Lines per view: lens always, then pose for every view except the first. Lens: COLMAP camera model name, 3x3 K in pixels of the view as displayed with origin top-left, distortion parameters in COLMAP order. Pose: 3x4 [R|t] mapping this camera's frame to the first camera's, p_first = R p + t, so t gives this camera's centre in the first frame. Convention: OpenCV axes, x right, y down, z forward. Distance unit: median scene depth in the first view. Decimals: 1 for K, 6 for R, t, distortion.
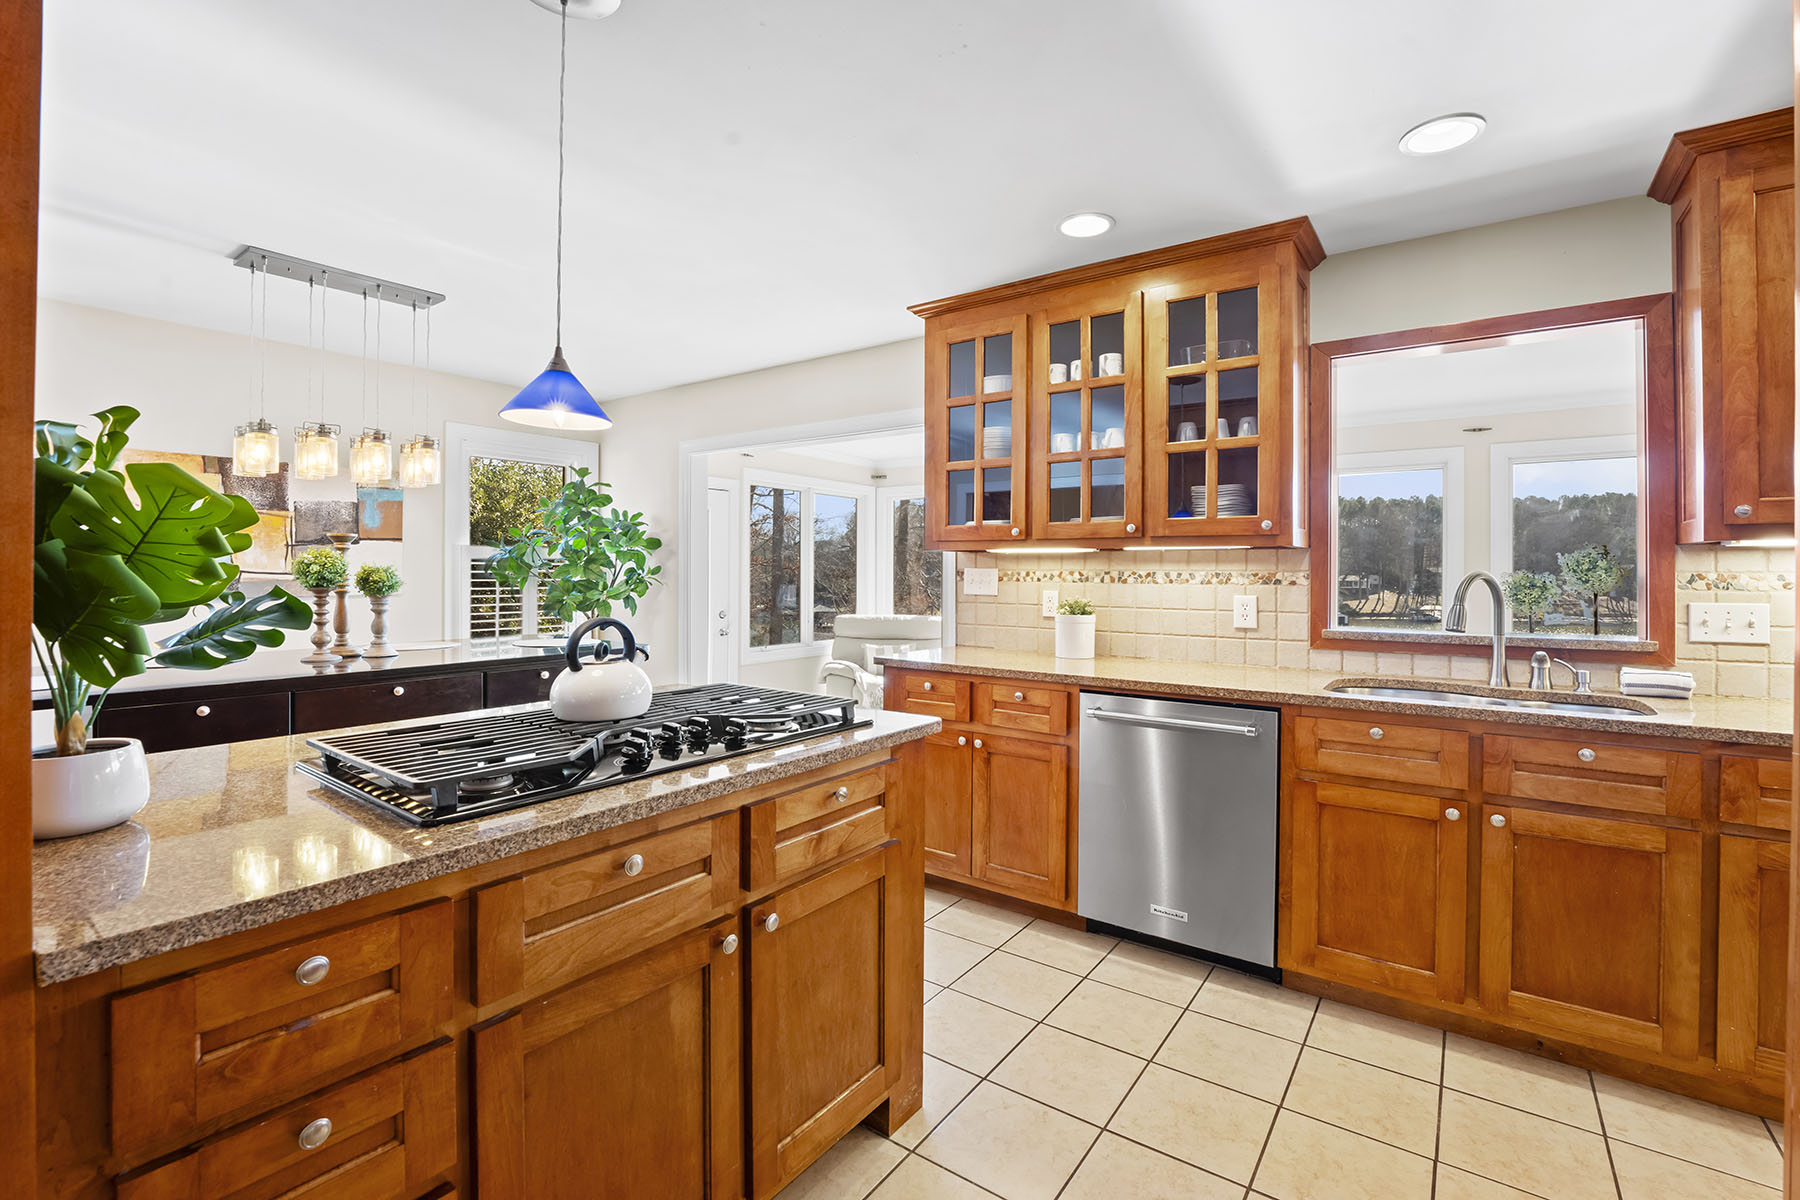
lens RADIAL K [[799.3, 0, 909.4], [0, 799.3, 568.4], [0, 0, 1]] dist [0.000081, -0.000079]
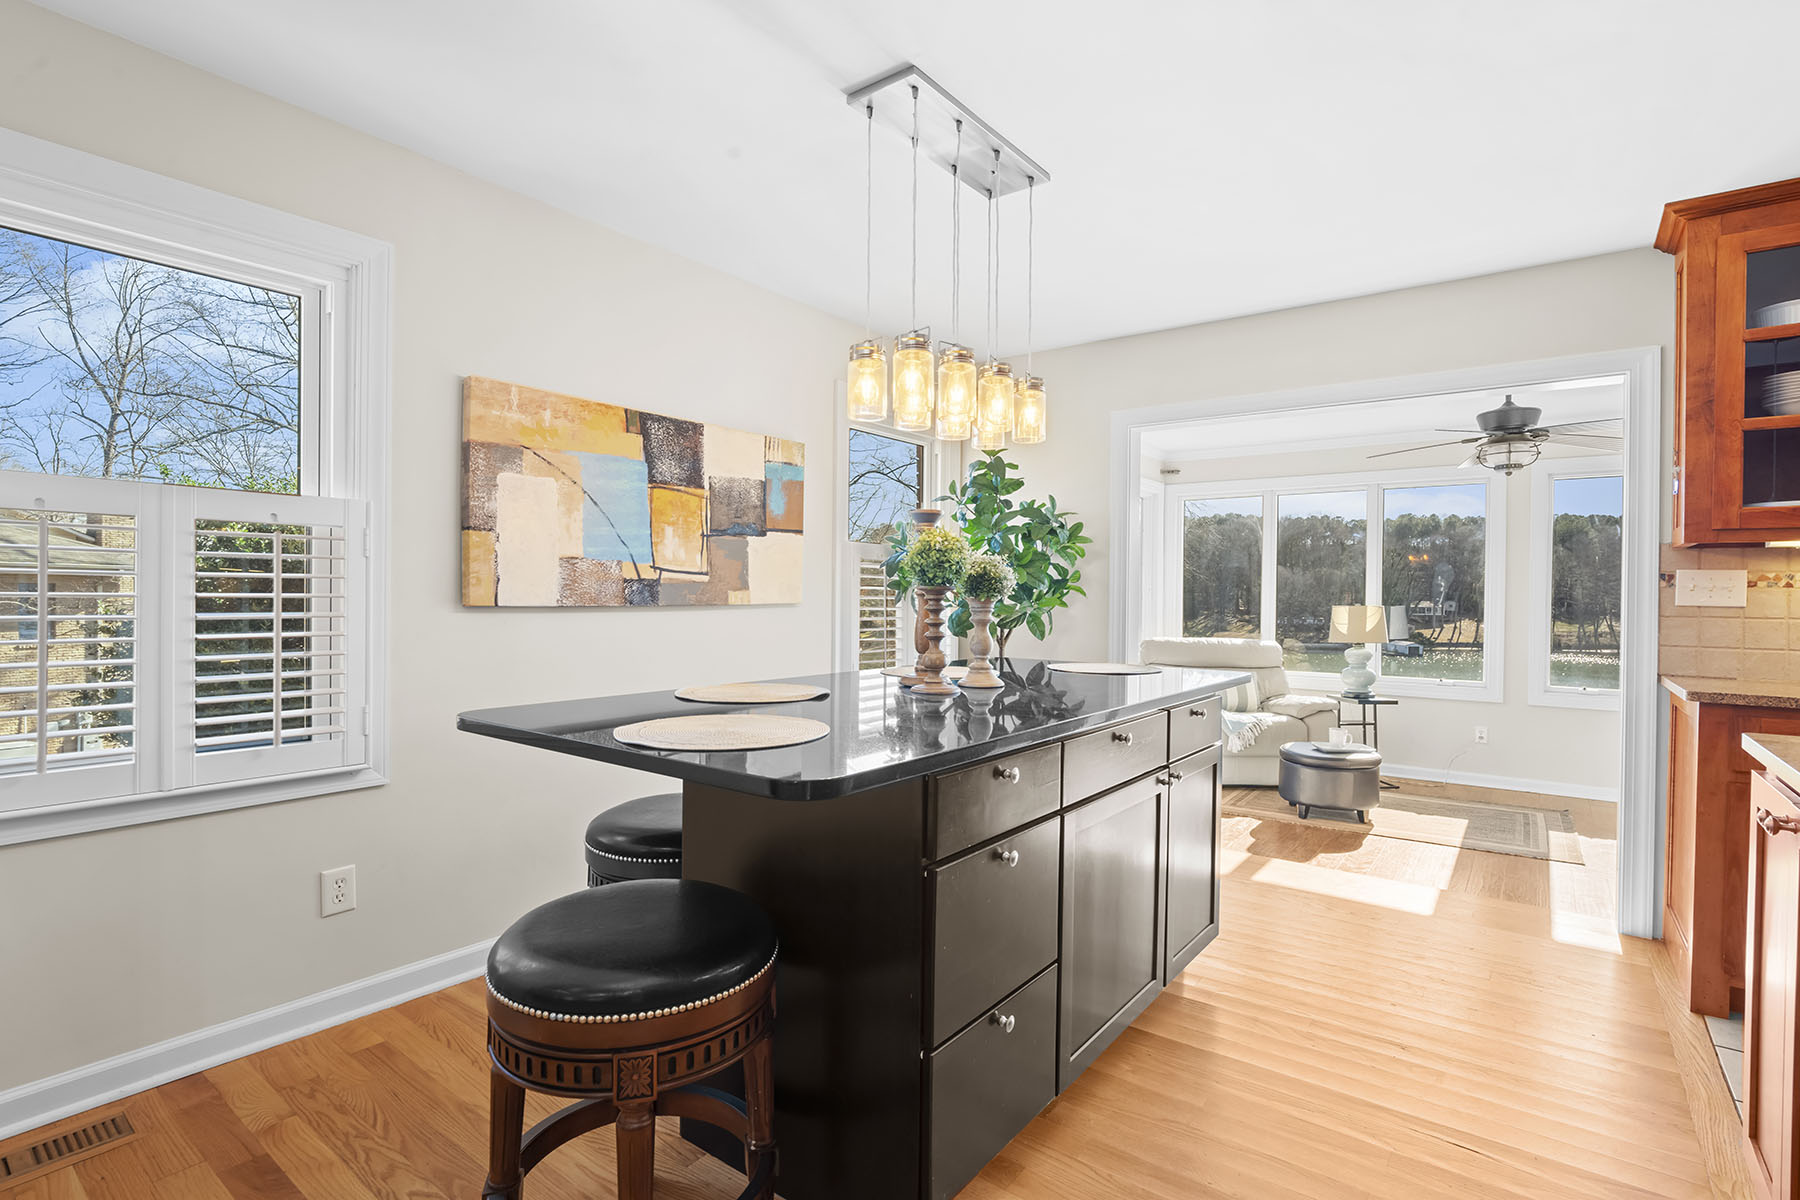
lens RADIAL K [[874.1, 0, 935.4], [0, 874.1, 601.5], [0, 0, 1]] dist [-0.002782, -0.000518]
pose [[0.999941, 0.006833, 0.008429, -0.567576], [-0.006933, 0.999905, 0.011914, 0.021802], [-0.008347, -0.011972, 0.999893, 0.181299]]
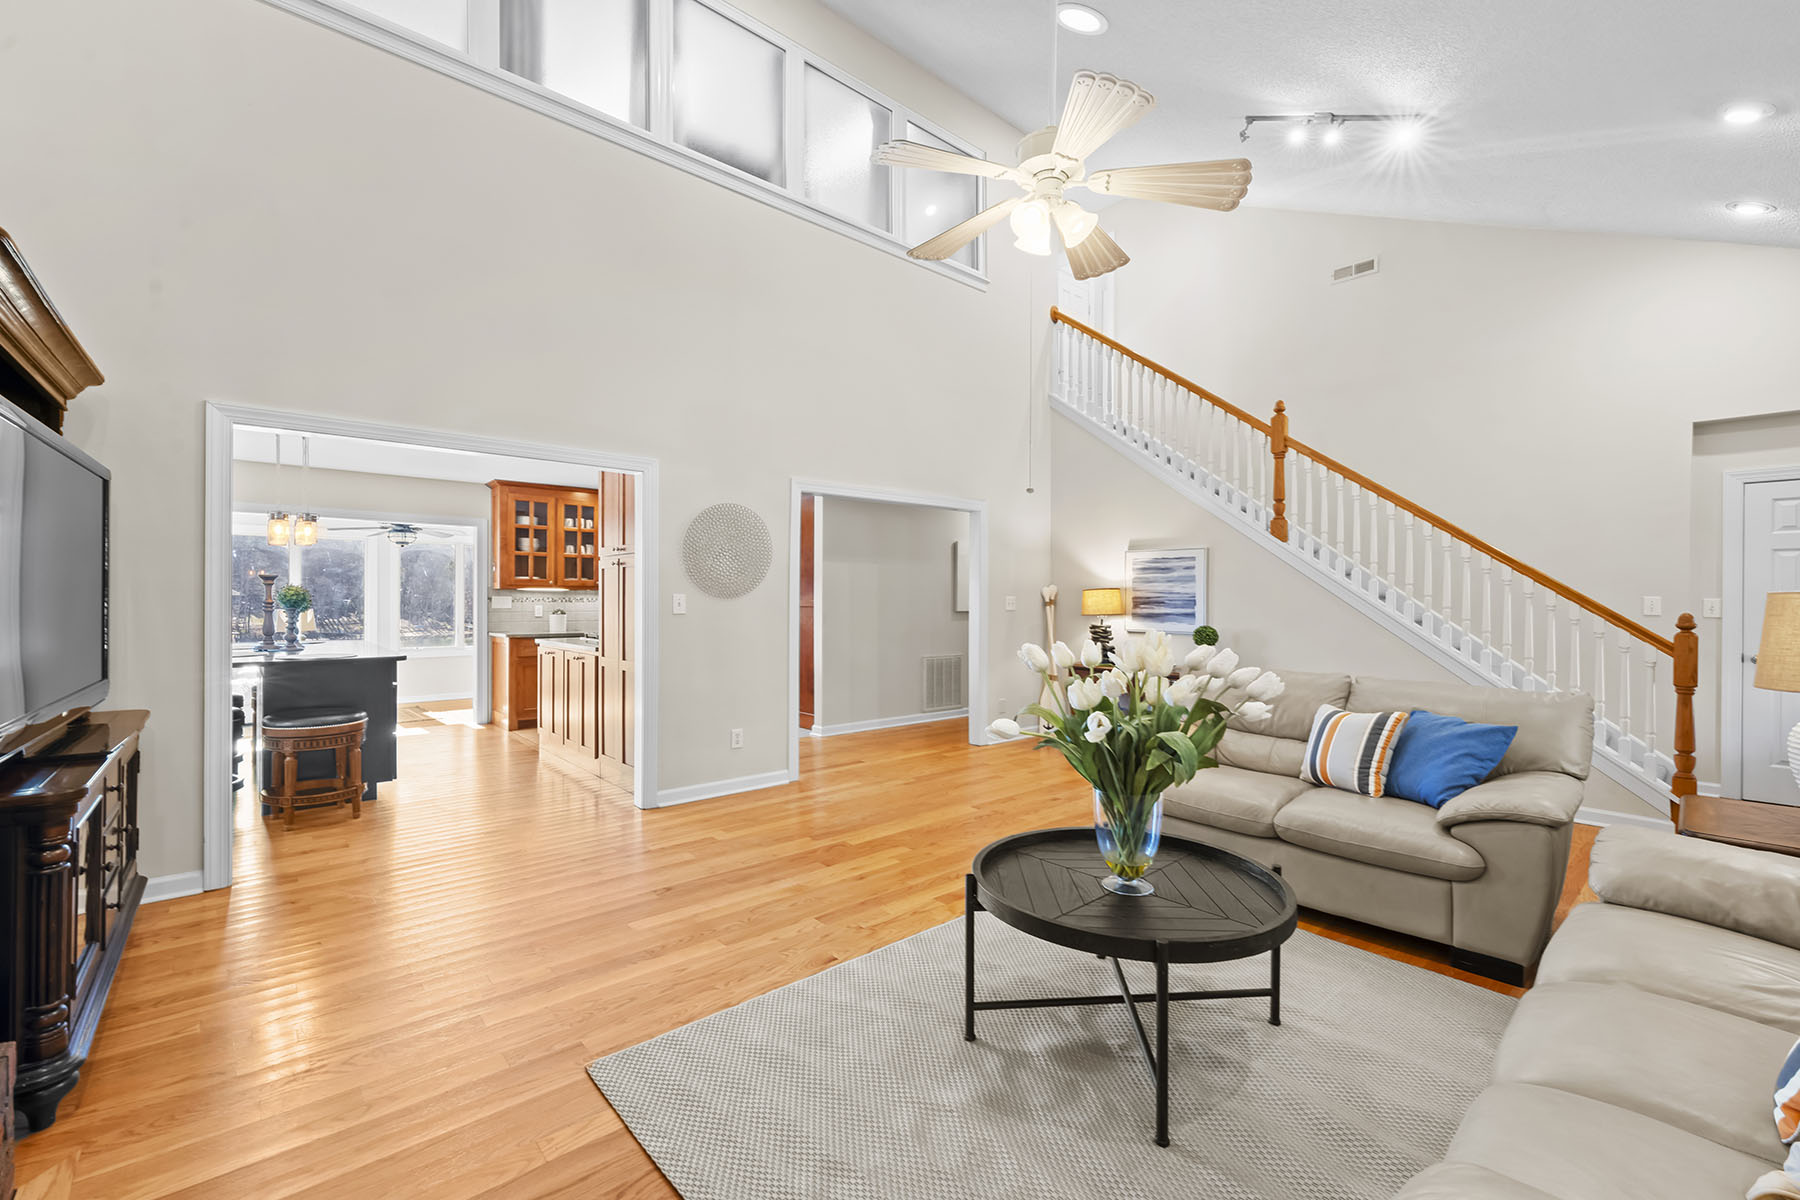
lens RADIAL K [[756.7, 0, 893.1], [0, 756.7, 583.2], [0, 0, 1]] dist [0.000099, 0.000234]
pose [[0.236120, 0.012909, 0.971638, -1.515376], [-0.002898, 0.999917, -0.012580, -0.011650], [-0.971720, 0.000155, 0.236138, -0.488829]]
